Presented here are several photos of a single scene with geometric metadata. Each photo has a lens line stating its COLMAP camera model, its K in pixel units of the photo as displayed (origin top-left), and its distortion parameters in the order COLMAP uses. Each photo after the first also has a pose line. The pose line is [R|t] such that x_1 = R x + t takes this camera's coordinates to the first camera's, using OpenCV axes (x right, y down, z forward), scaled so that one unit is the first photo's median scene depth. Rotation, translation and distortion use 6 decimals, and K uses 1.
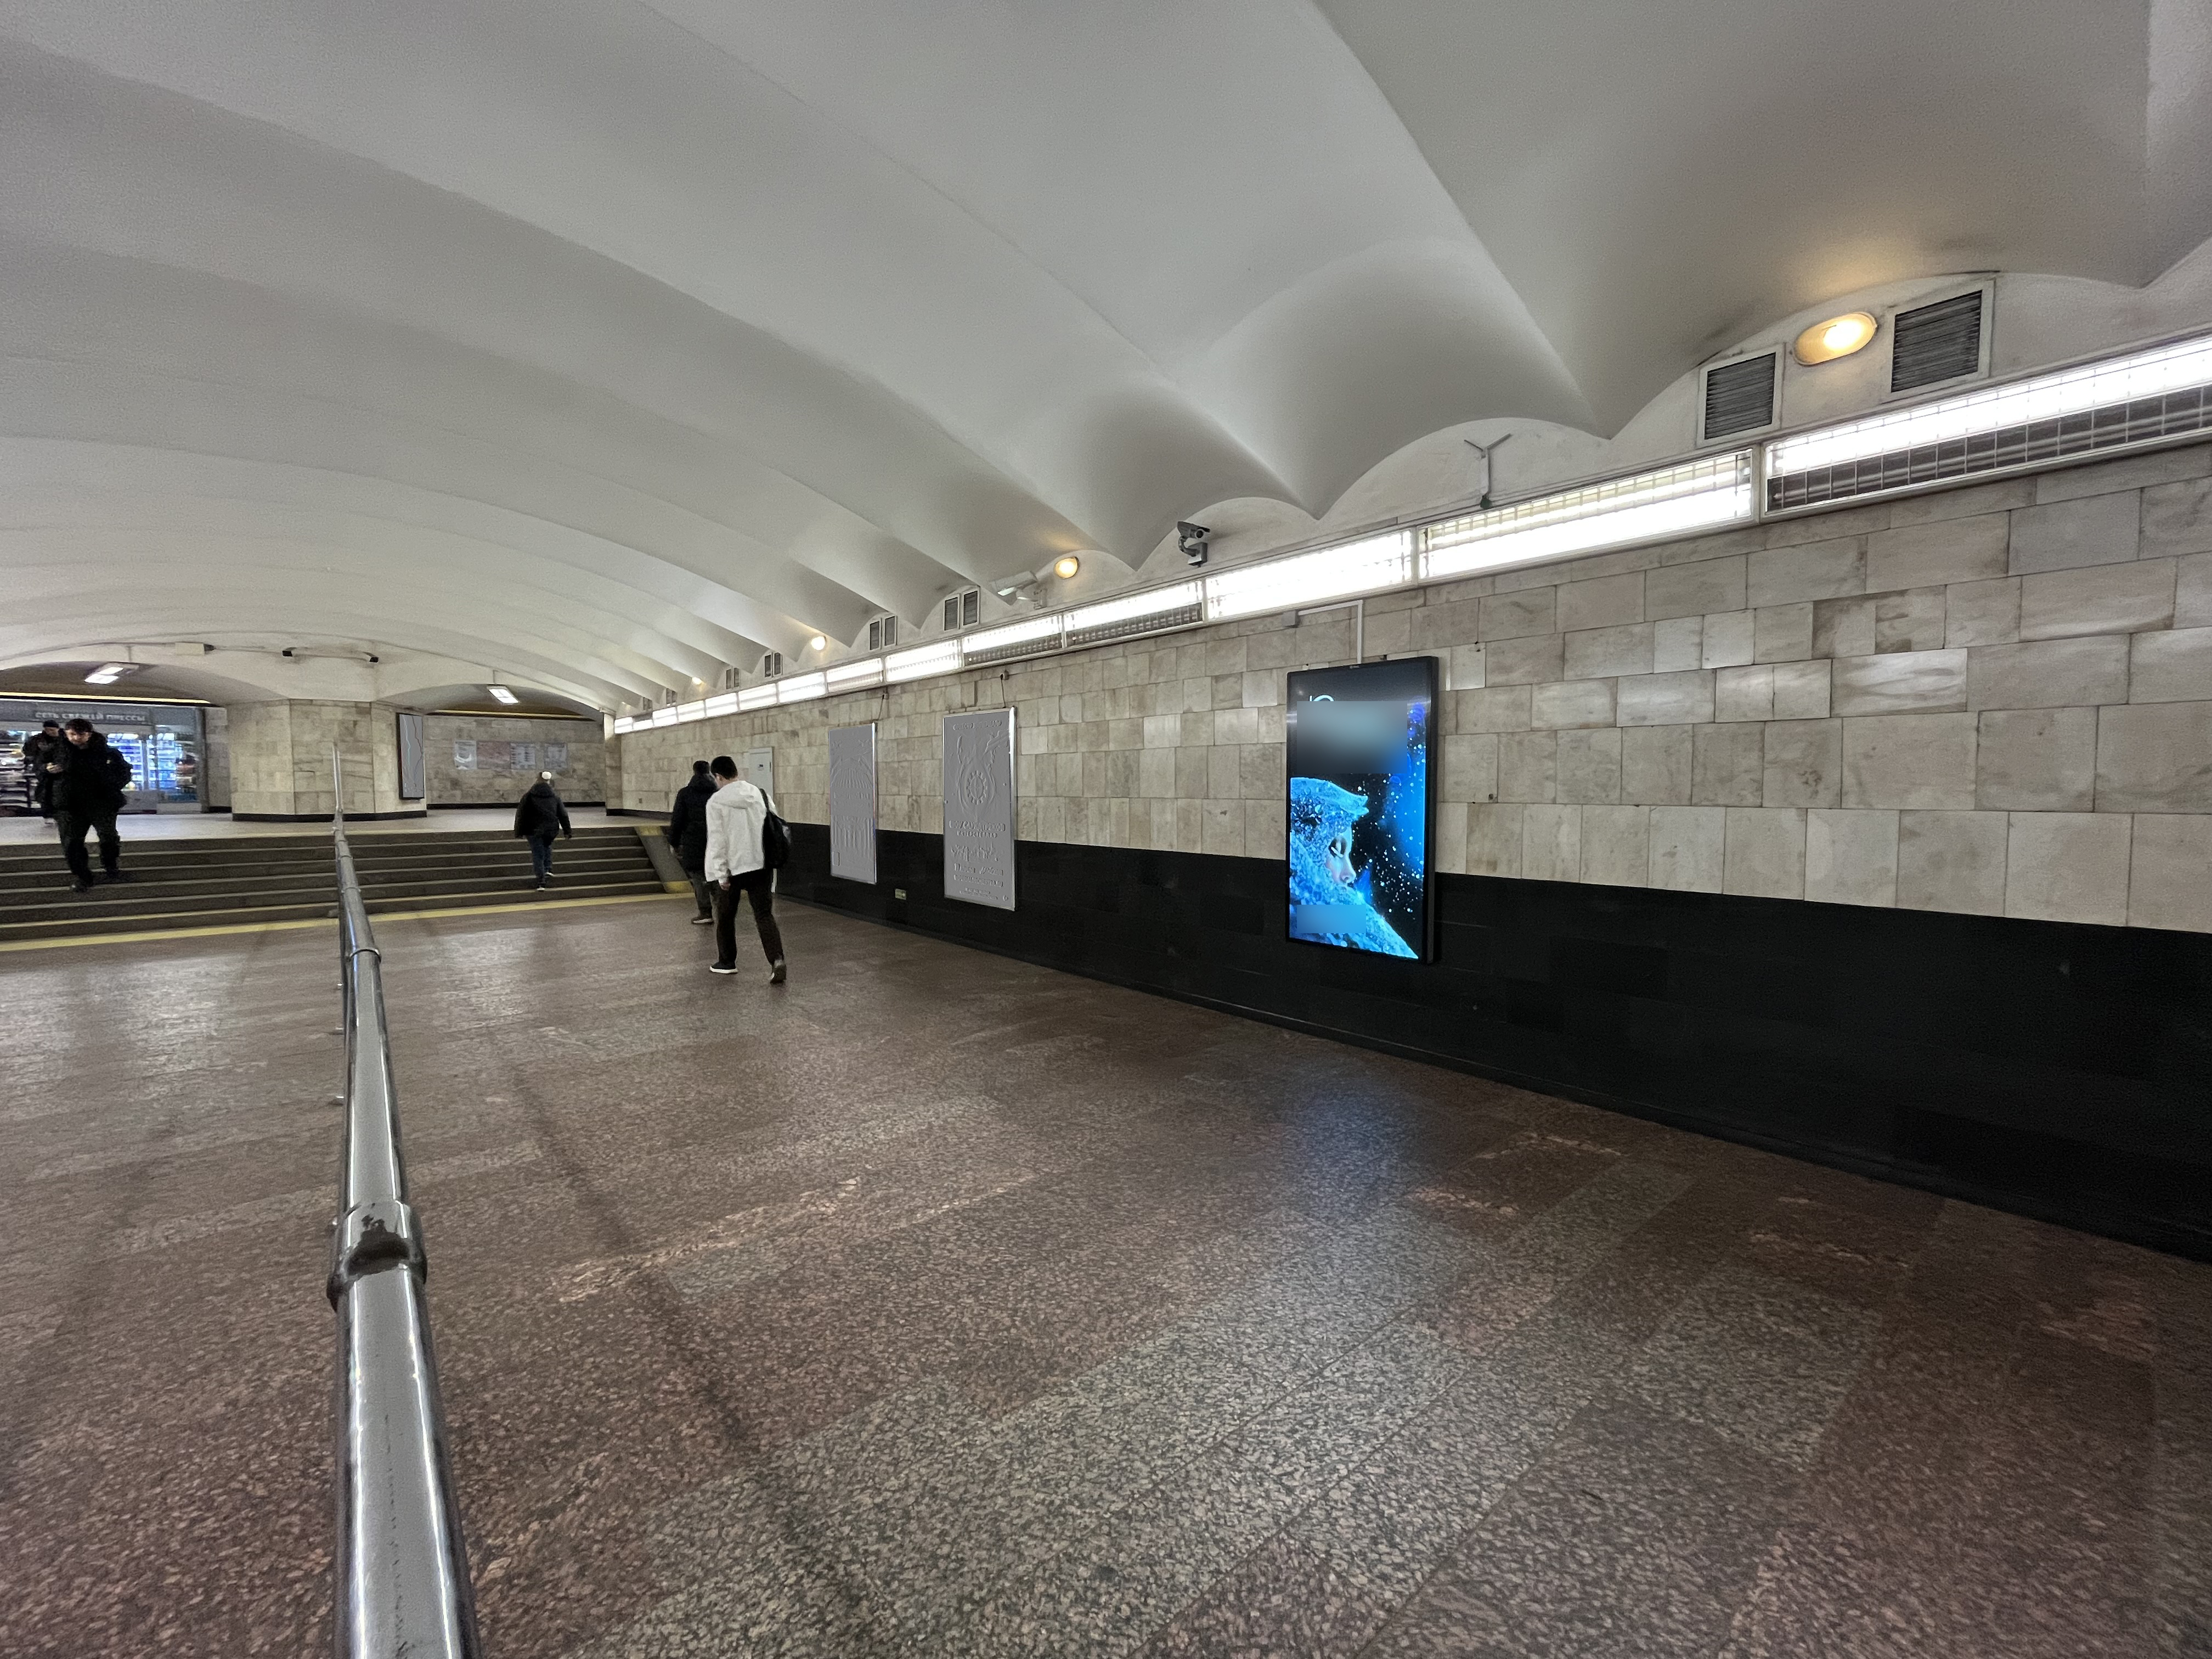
lens RADIAL K [[891.8, 0, 1106.9], [0, 891.8, 836.1], [0, 0, 1]] dist [0.001813, 0.000282]
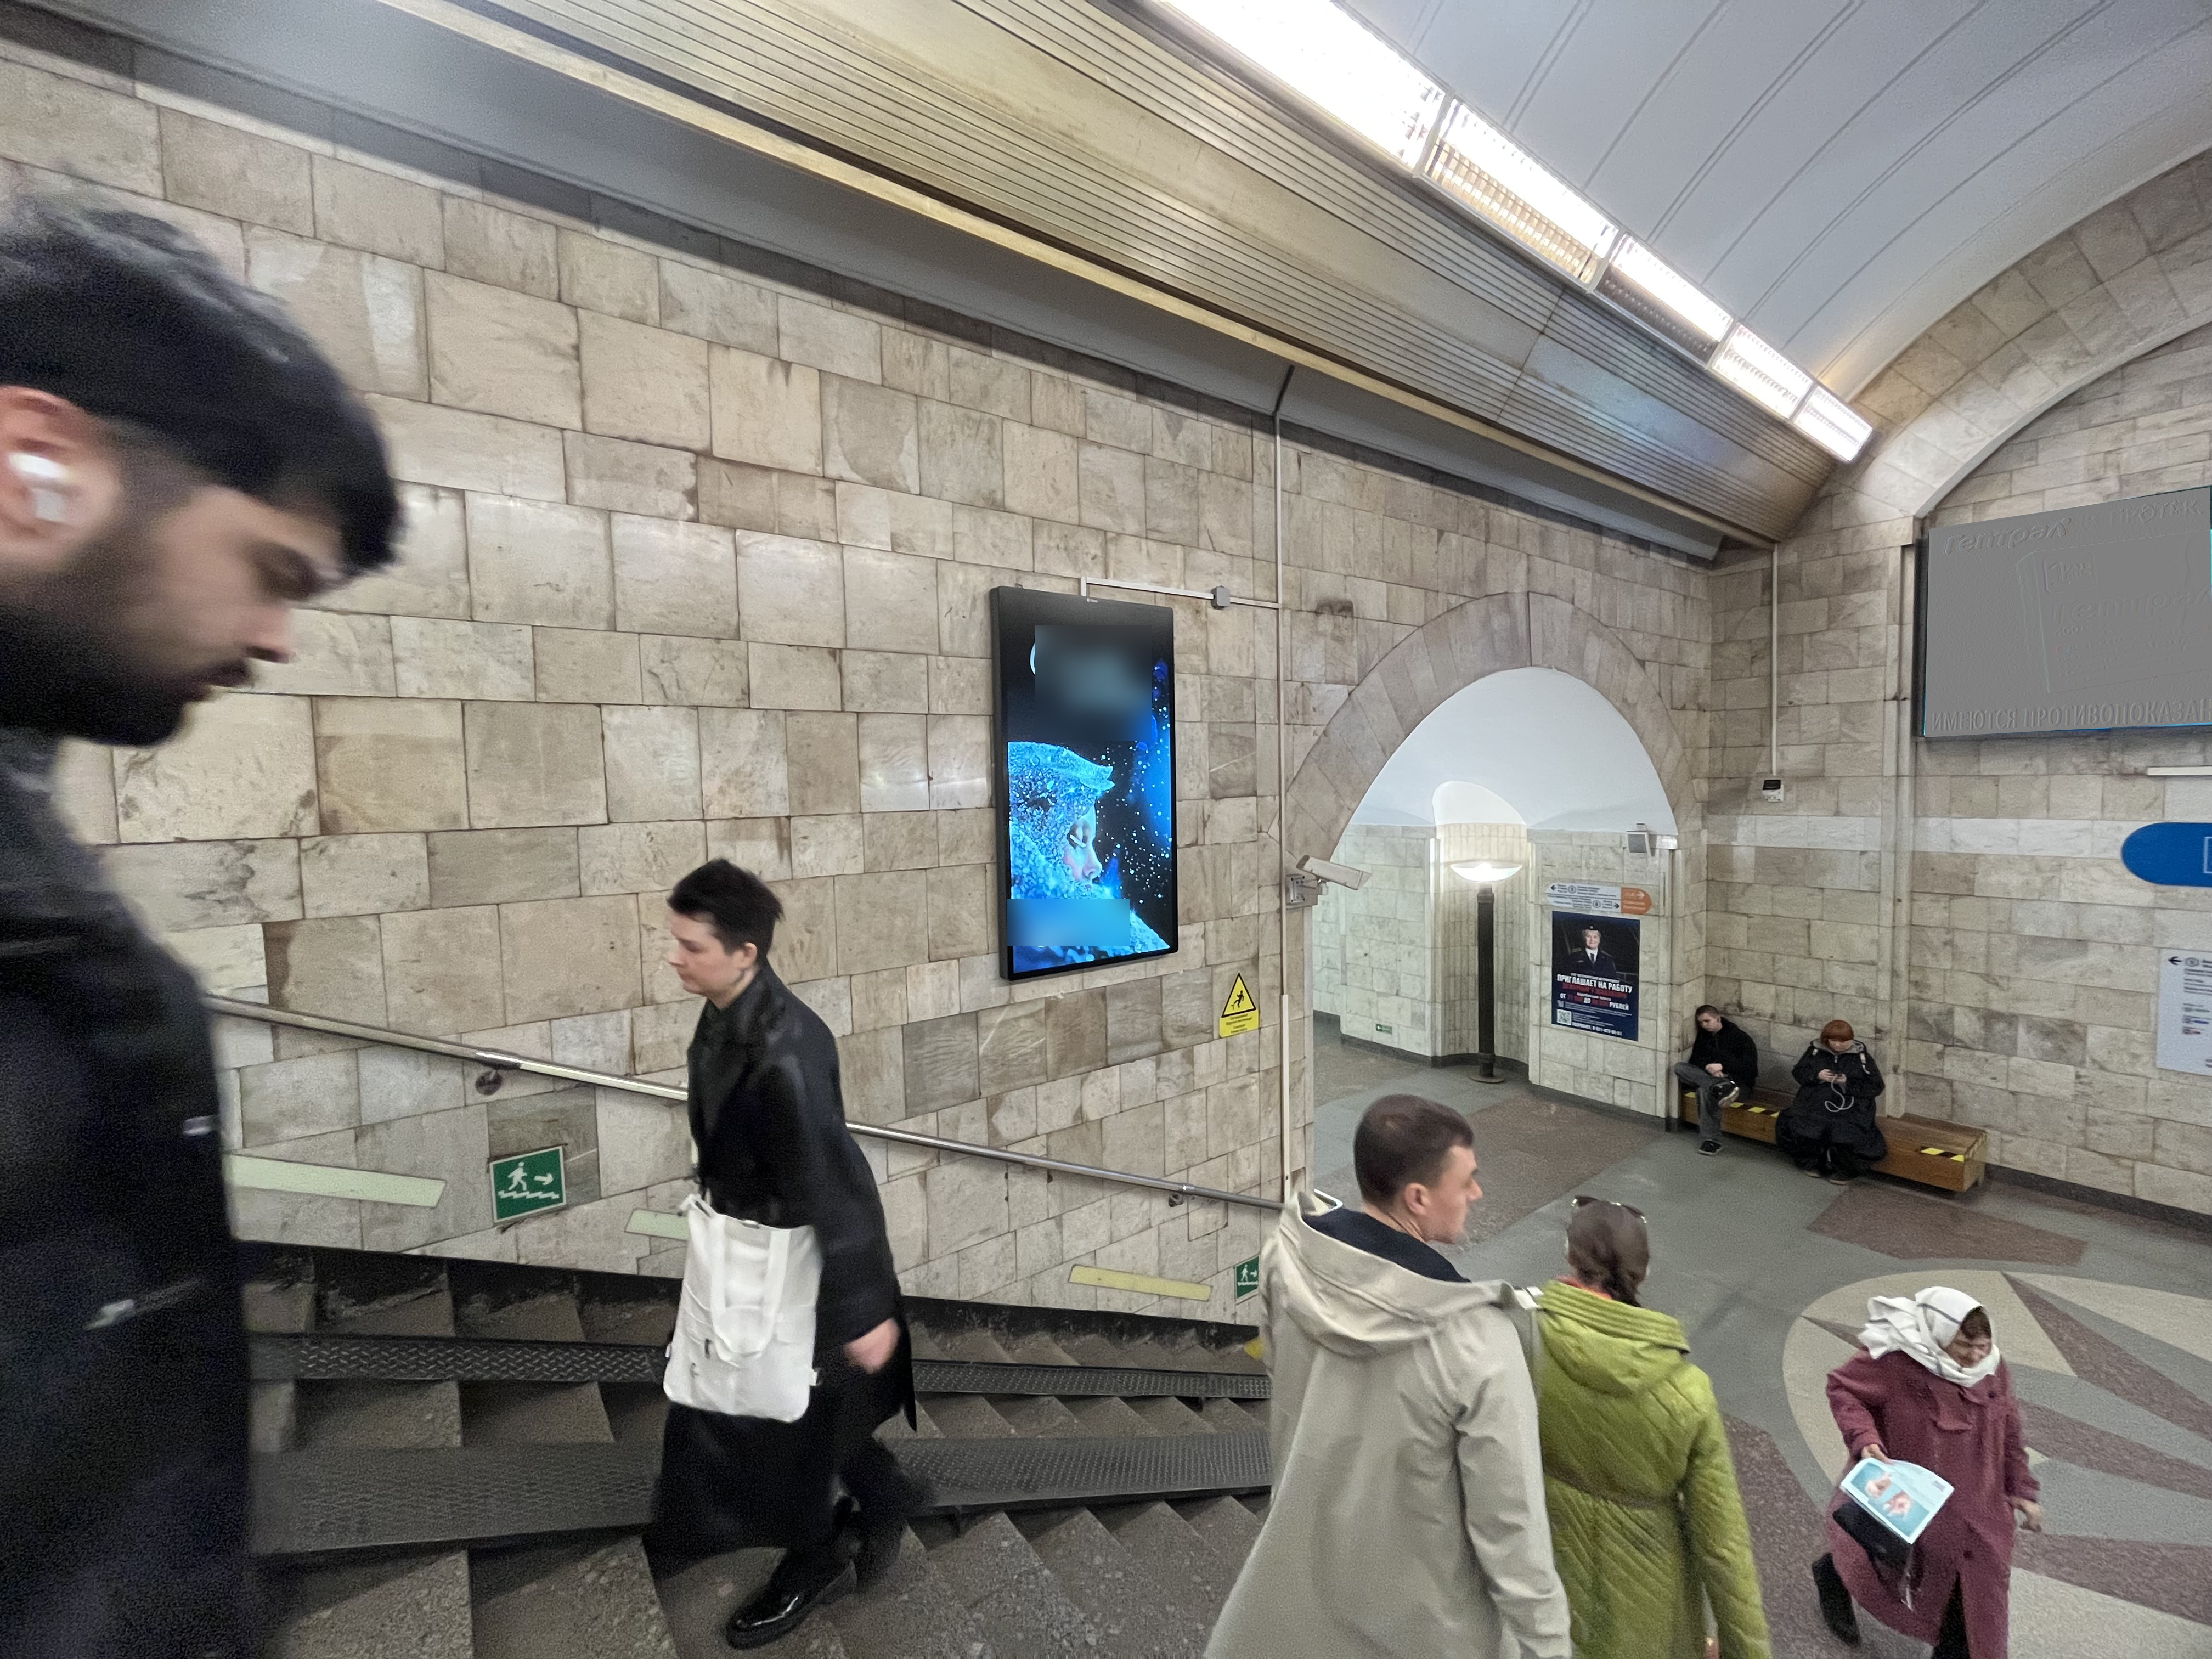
lens RADIAL K [[891.8, 0, 1098.9], [0, 891.8, 831.6], [0, 0, 1]] dist [0.001813, 0.000282]
pose [[0.066051, -0.055574, 0.996267, -0.504416], [0.078650, 0.995631, 0.050324, -0.027362], [-0.994712, 0.075032, 0.070133, 0.940789]]
